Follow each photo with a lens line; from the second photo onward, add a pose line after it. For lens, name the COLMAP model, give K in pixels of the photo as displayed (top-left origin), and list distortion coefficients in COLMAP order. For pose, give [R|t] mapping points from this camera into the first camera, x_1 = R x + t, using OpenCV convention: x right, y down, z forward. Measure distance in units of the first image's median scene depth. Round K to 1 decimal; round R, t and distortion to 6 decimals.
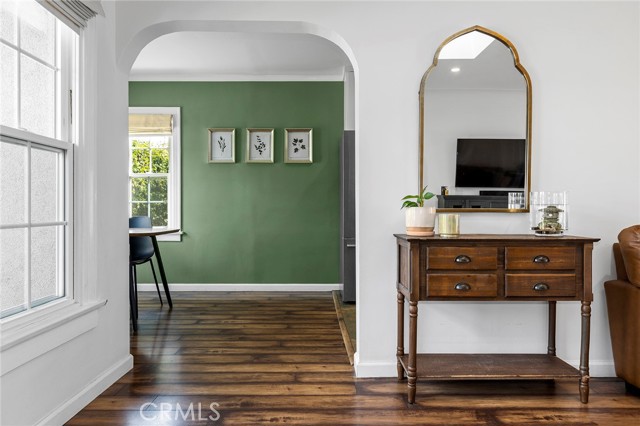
lens RADIAL K [[396.0, 0, 317.4], [0, 396.0, 209.1], [0, 0, 1]] dist [-0.003507, -0.003428]
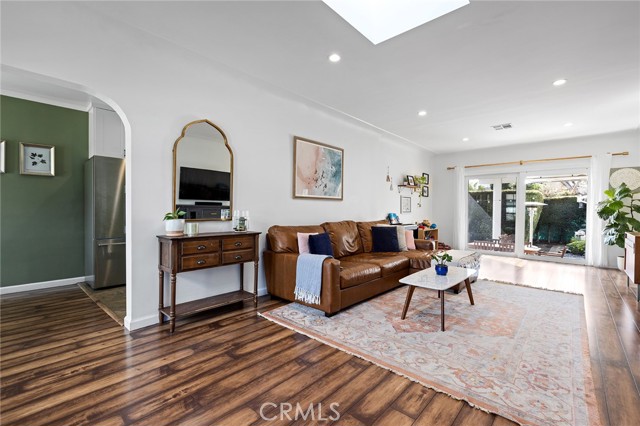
lens RADIAL K [[287.0, 0, 321.0], [0, 287.0, 210.1], [0, 0, 1]] dist [-0.002778, -0.000048]
pose [[0.669596, 0.001024, 0.742725, -0.237684], [-0.005372, 0.999980, 0.003464, -0.051784], [-0.742706, -0.006310, 0.669588, -0.300502]]
